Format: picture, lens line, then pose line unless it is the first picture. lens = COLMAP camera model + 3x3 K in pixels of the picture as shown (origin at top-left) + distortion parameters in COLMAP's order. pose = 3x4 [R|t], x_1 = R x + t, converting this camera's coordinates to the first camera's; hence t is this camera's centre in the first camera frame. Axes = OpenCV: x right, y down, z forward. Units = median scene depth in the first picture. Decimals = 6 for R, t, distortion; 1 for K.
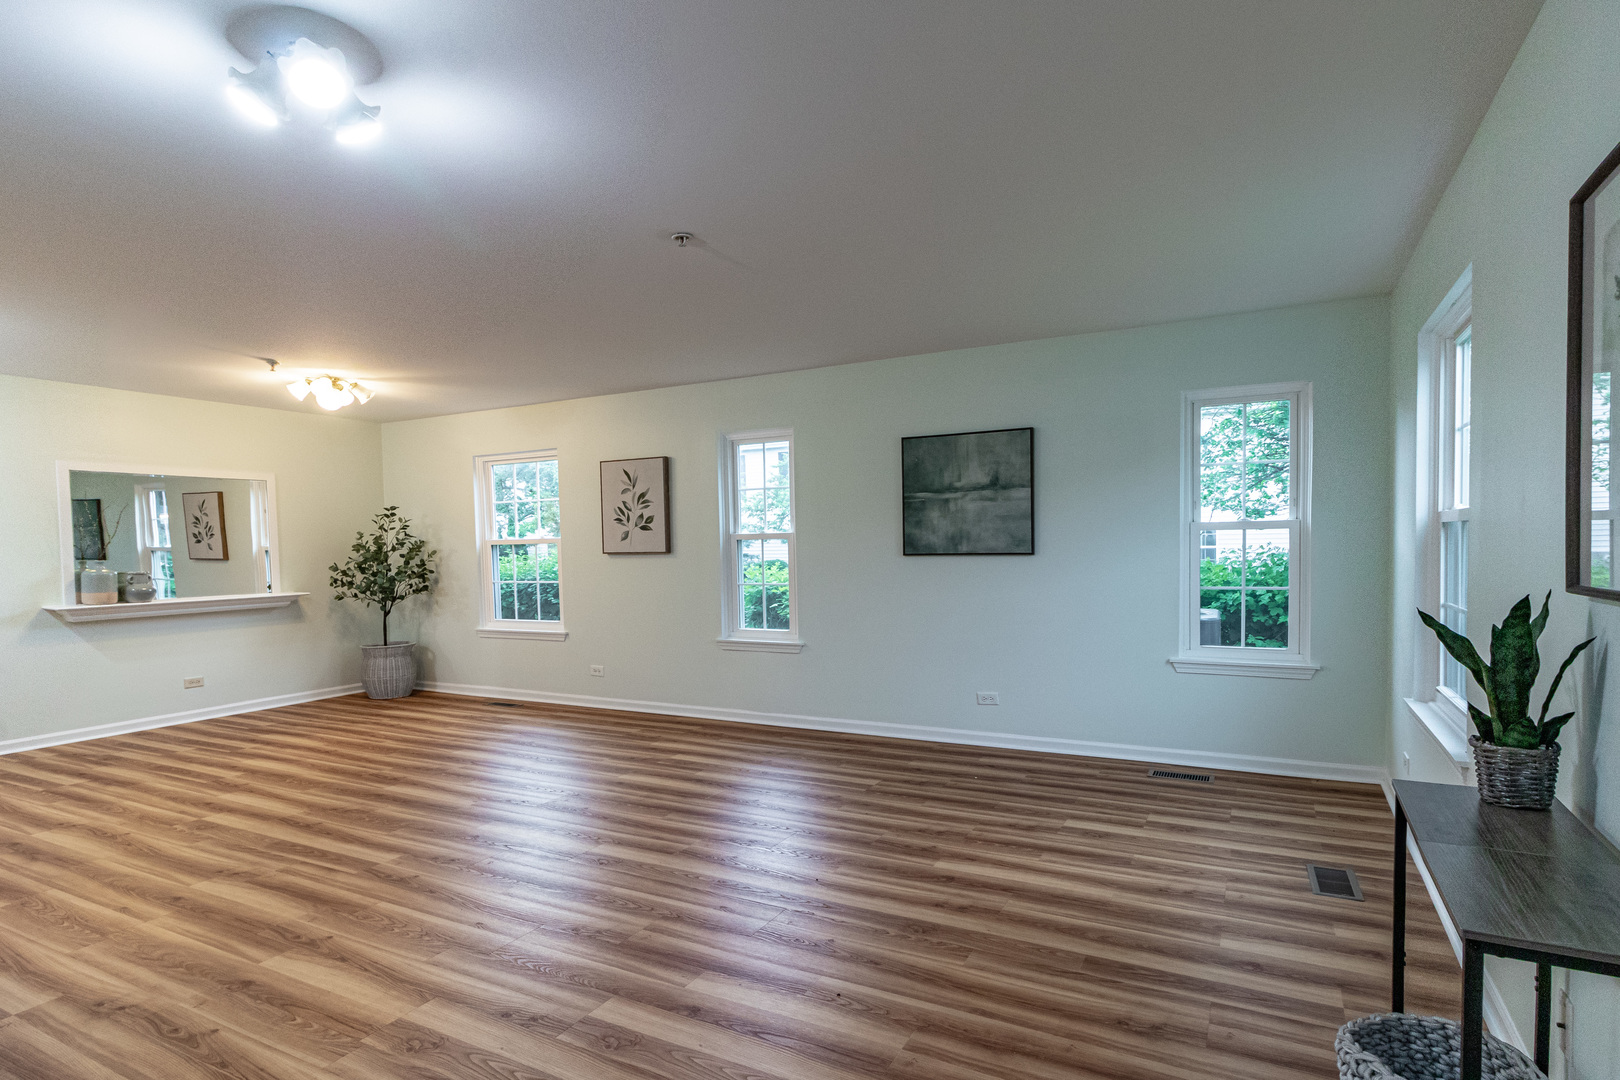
lens RADIAL K [[821.3, 0, 855.8], [0, 821.3, 581.9], [0, 0, 1]] dist [0.001156, 0.002517]
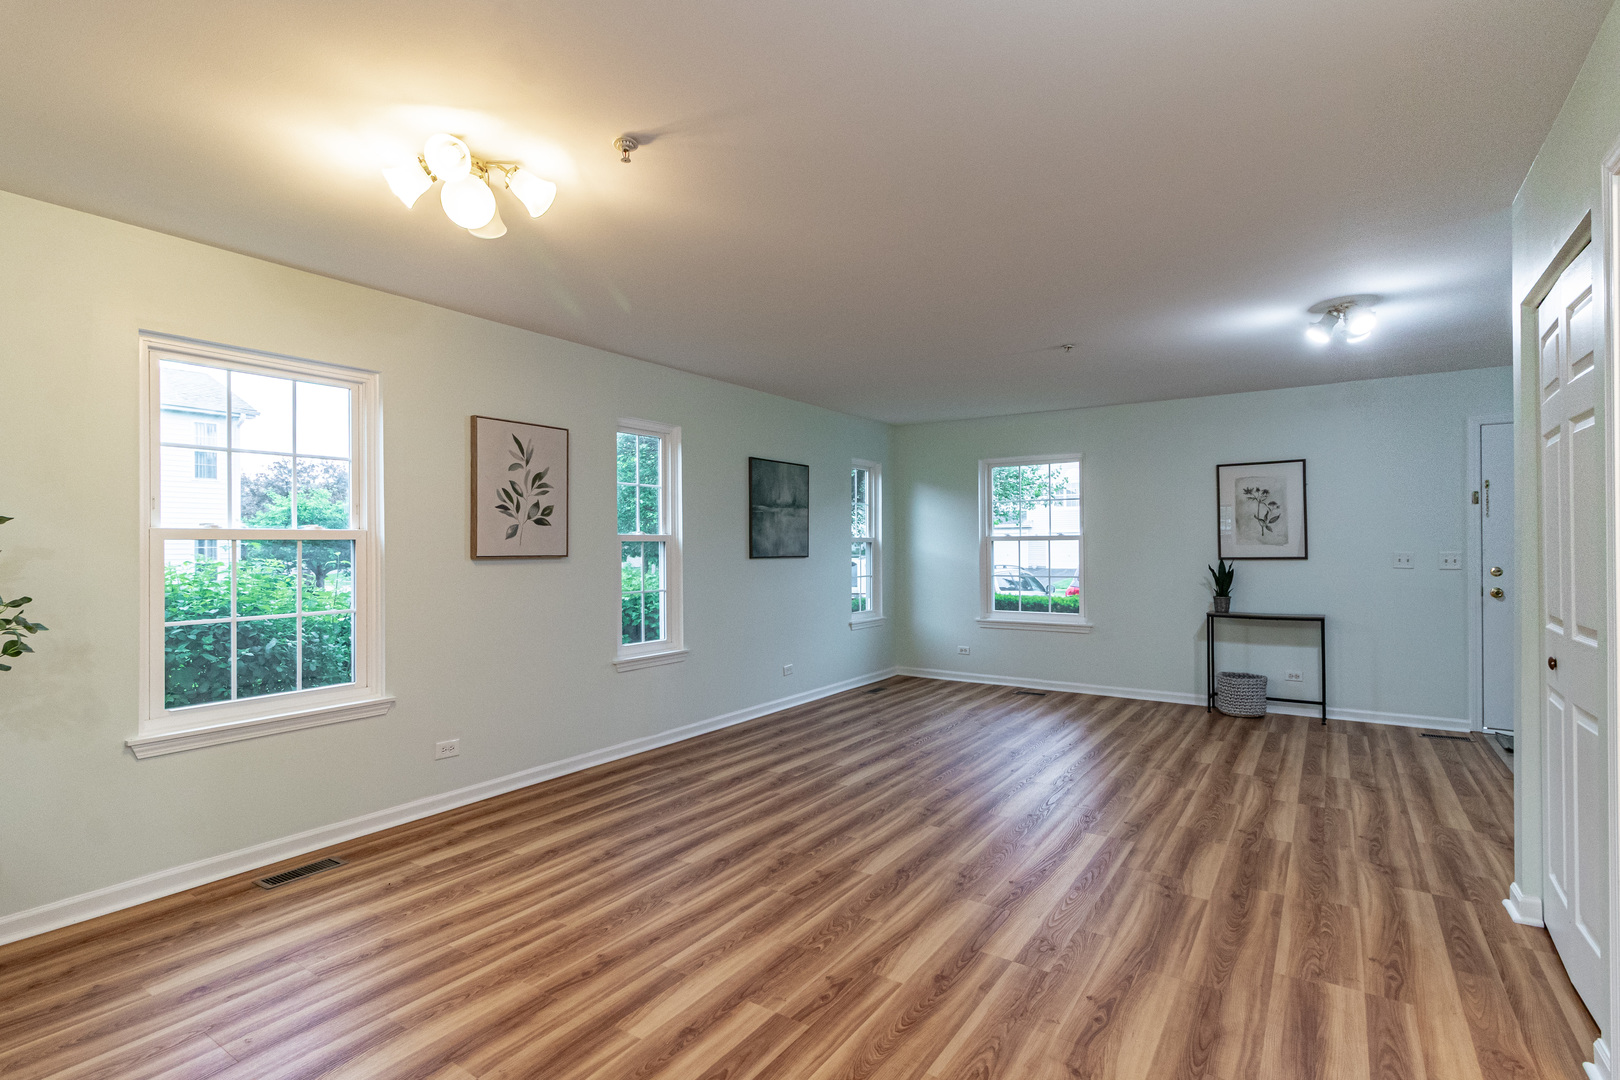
lens RADIAL K [[821.3, 0, 793.8], [0, 821.3, 541.3], [0, 0, 1]] dist [0.001156, 0.002517]
pose [[0.128623, 0.023432, 0.991417, -1.086795], [0.048474, 0.998377, -0.029886, -0.019018], [-0.990508, 0.051902, 0.127279, 0.798576]]
